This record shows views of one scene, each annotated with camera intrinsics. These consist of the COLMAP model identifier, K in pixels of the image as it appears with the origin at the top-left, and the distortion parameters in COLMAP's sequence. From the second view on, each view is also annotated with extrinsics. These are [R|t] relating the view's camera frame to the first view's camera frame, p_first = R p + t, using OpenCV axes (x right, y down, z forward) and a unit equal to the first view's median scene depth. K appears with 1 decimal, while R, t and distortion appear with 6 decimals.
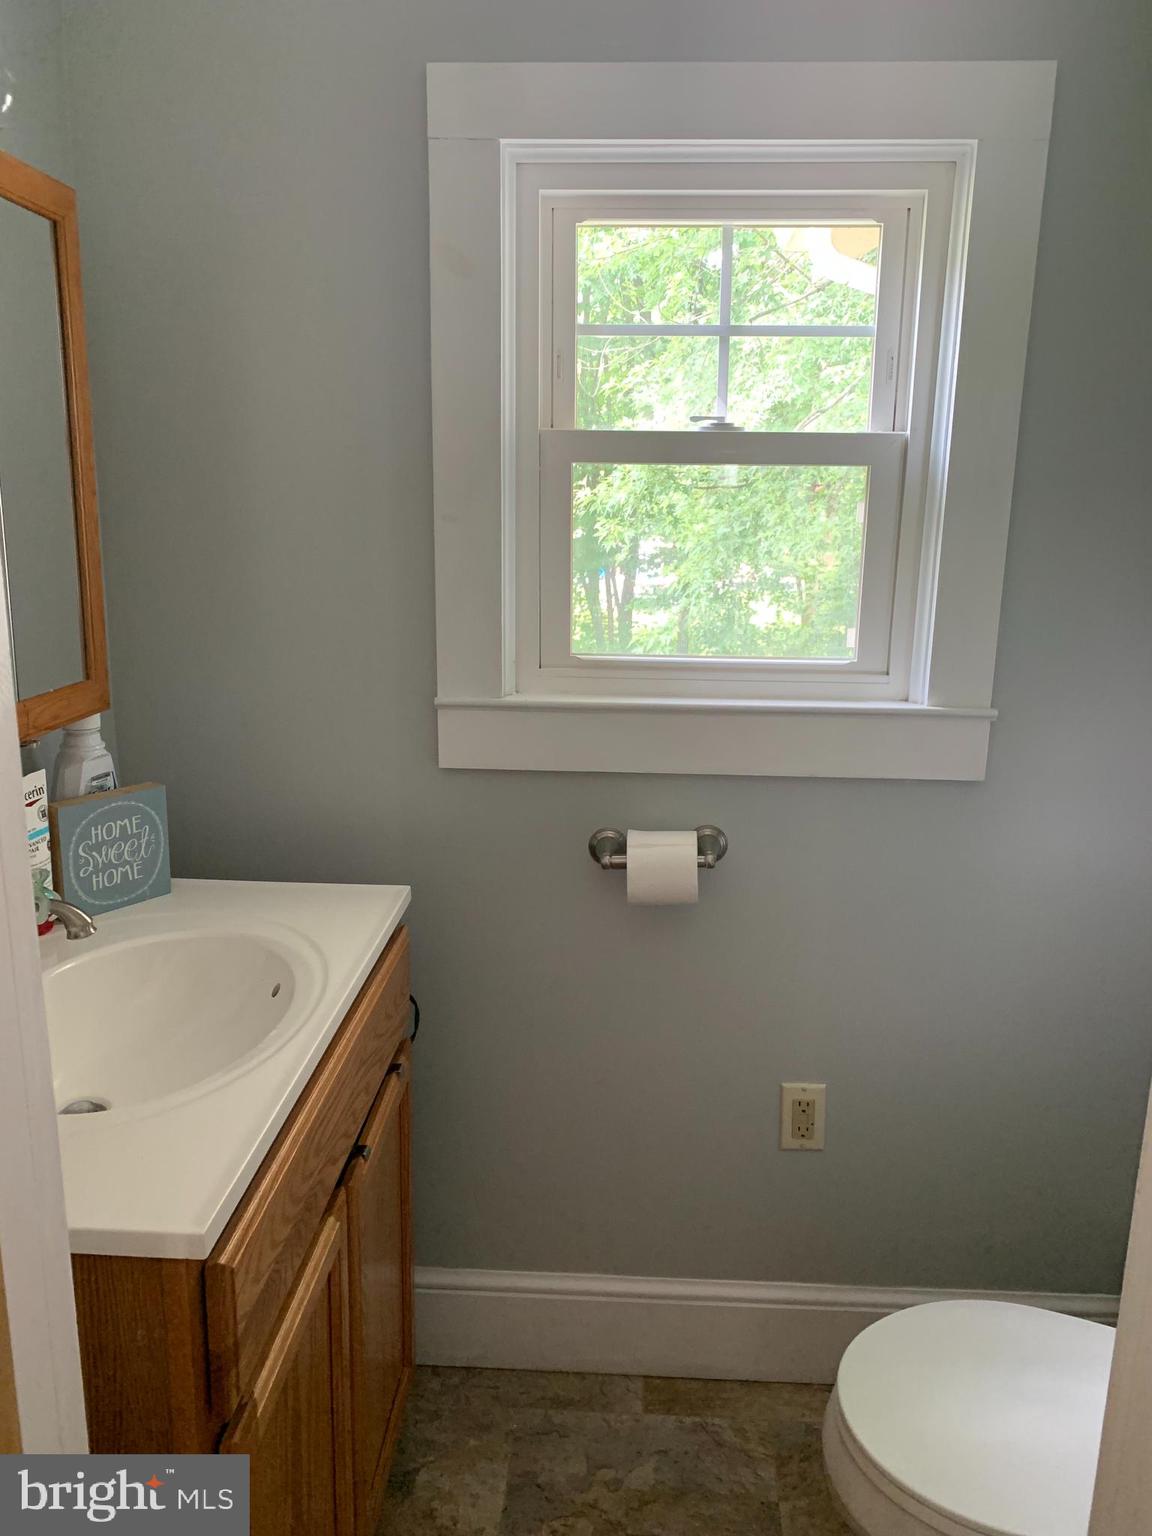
lens RADIAL K [[1166.7, 0, 596.5], [0, 1166.7, 785.3], [0, 0, 1]] dist [0.057156, -0.195085]
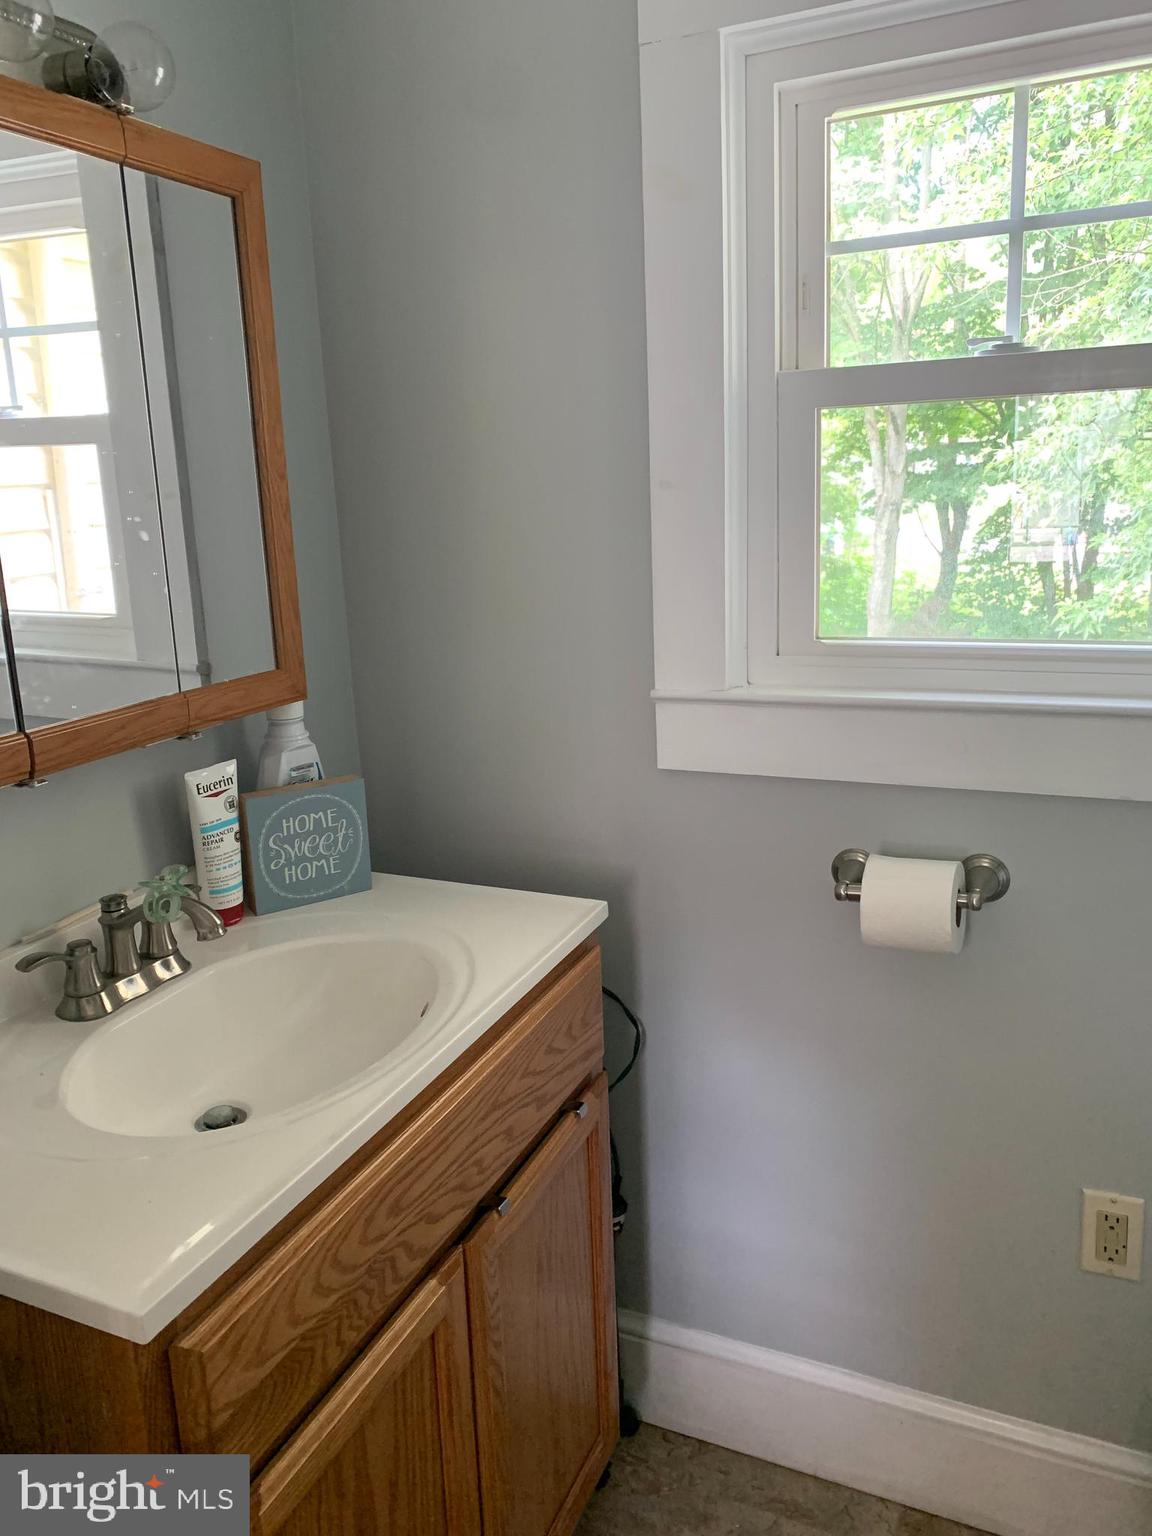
lens RADIAL K [[1171.7, 0, 576.0], [0, 1171.7, 768.0], [0, 0, 1]] dist [-0.002970, -0.007147]
pose [[0.923985, 0.039150, -0.380419, 0.159078], [-0.037271, 0.999229, 0.012306, -0.027047], [0.380607, 0.002808, 0.924733, 0.180116]]
